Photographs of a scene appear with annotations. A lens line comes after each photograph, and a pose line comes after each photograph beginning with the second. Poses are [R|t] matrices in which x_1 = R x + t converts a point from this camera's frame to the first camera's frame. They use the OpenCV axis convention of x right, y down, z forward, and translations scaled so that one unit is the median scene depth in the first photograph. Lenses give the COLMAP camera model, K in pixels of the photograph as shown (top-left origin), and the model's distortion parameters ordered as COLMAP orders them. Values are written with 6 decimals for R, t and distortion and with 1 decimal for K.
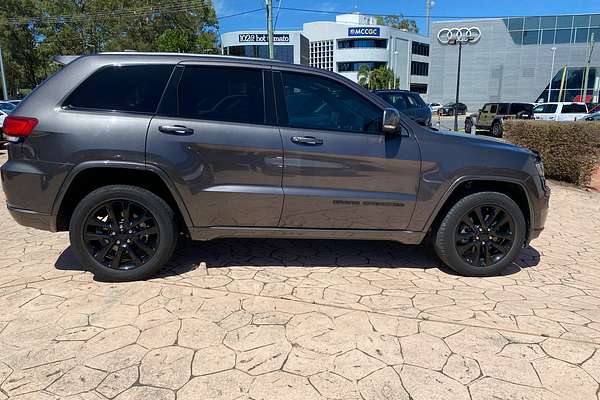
lens RADIAL K [[461.0, 0, 303.8], [0, 461.0, 198.2], [0, 0, 1]] dist [-0.001189, 0.000257]
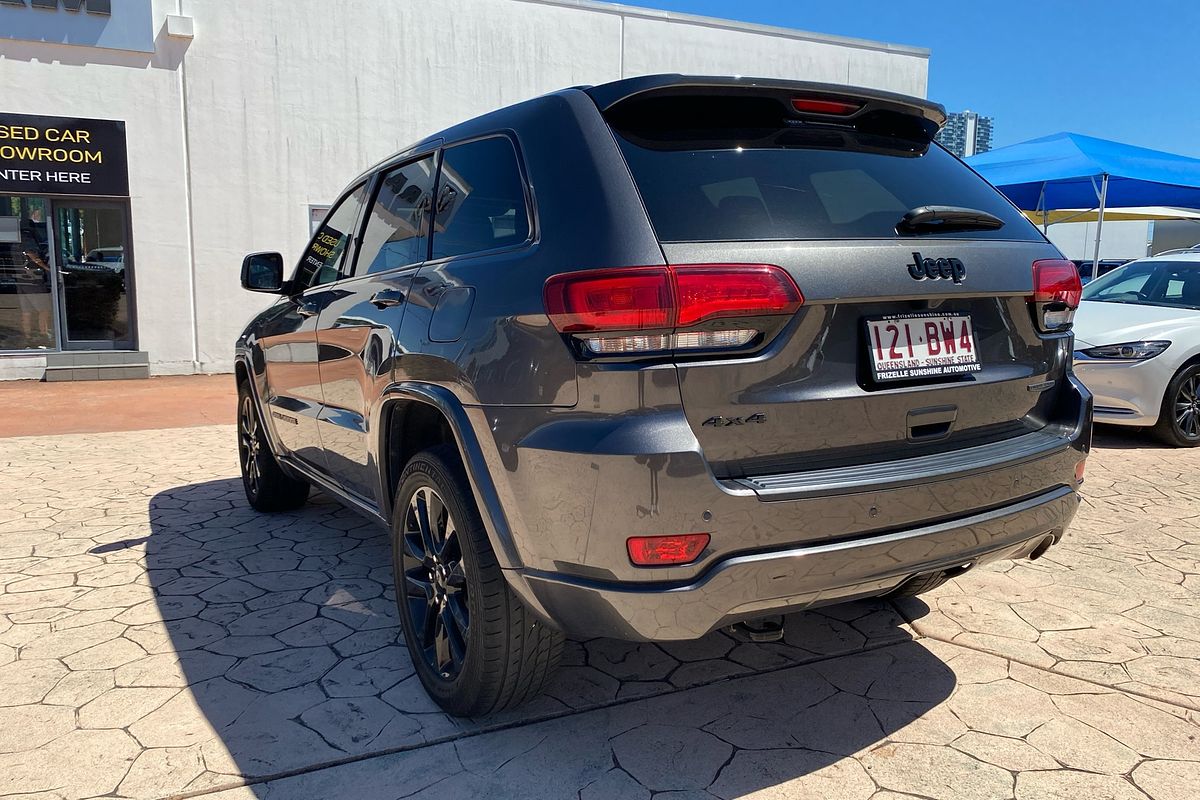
lens RADIAL K [[922.0, 0, 607.7], [0, 922.0, 396.4], [0, 0, 1]] dist [-0.001189, 0.000257]
pose [[-0.386678, -0.131751, 0.912755, -1.083871], [0.180252, 0.959855, 0.214911, -0.273513], [-0.904428, 0.247627, -0.347407, 1.472230]]
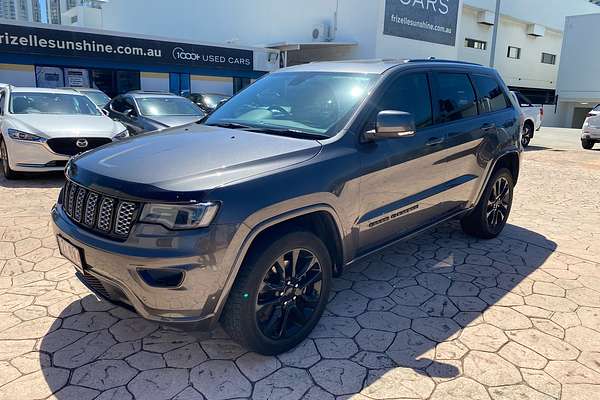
lens RADIAL K [[461.0, 0, 303.8], [0, 461.0, 198.2], [0, 0, 1]] dist [-0.001189, 0.000257]
pose [[-0.795899, 0.115666, -0.594278, 0.706375], [-0.144102, 0.917180, 0.371505, -0.407055], [0.588030, 0.381317, -0.713315, 1.946478]]
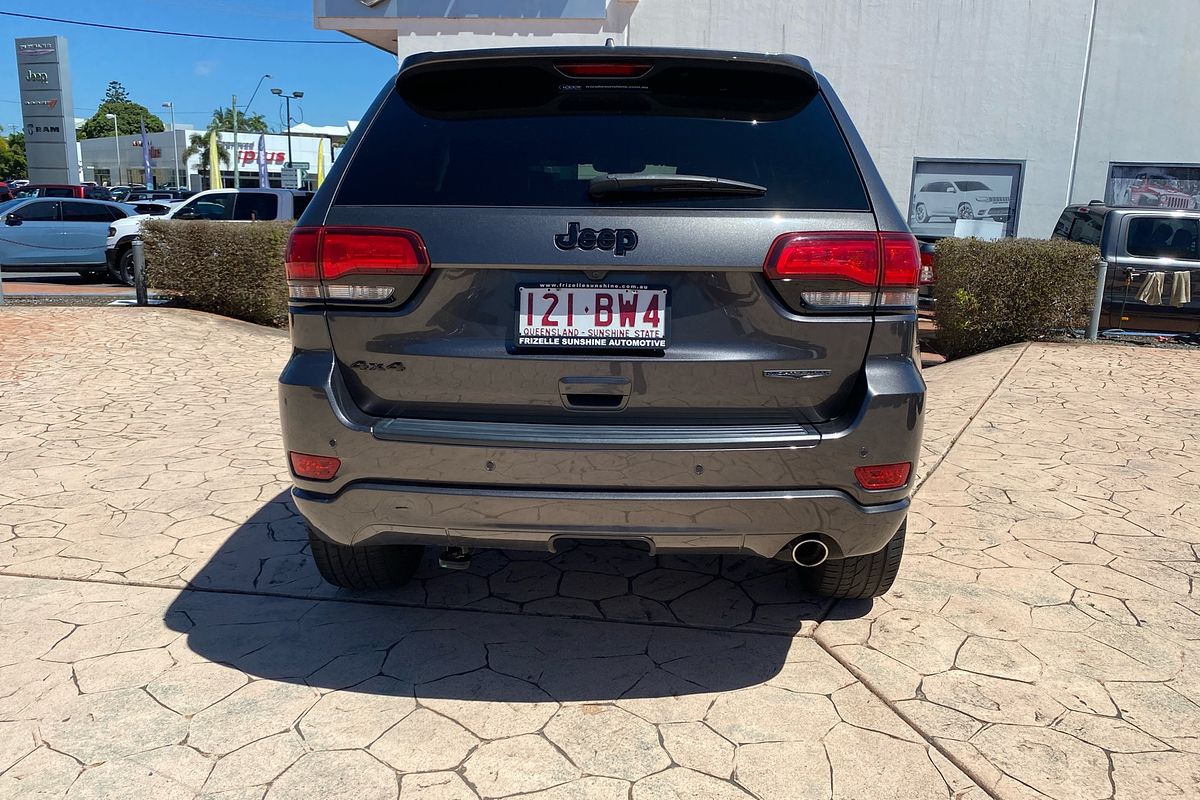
lens RADIAL K [[916.2, 0, 600.0], [0, 916.2, 400.0], [0, 0, 1]] dist [0.052256, -0.098911]
pose [[0.172609, -0.203222, 0.963798, -1.195018], [0.175977, 0.969105, 0.172825, -0.191923], [-0.969143, 0.139775, 0.203039, 0.969916]]
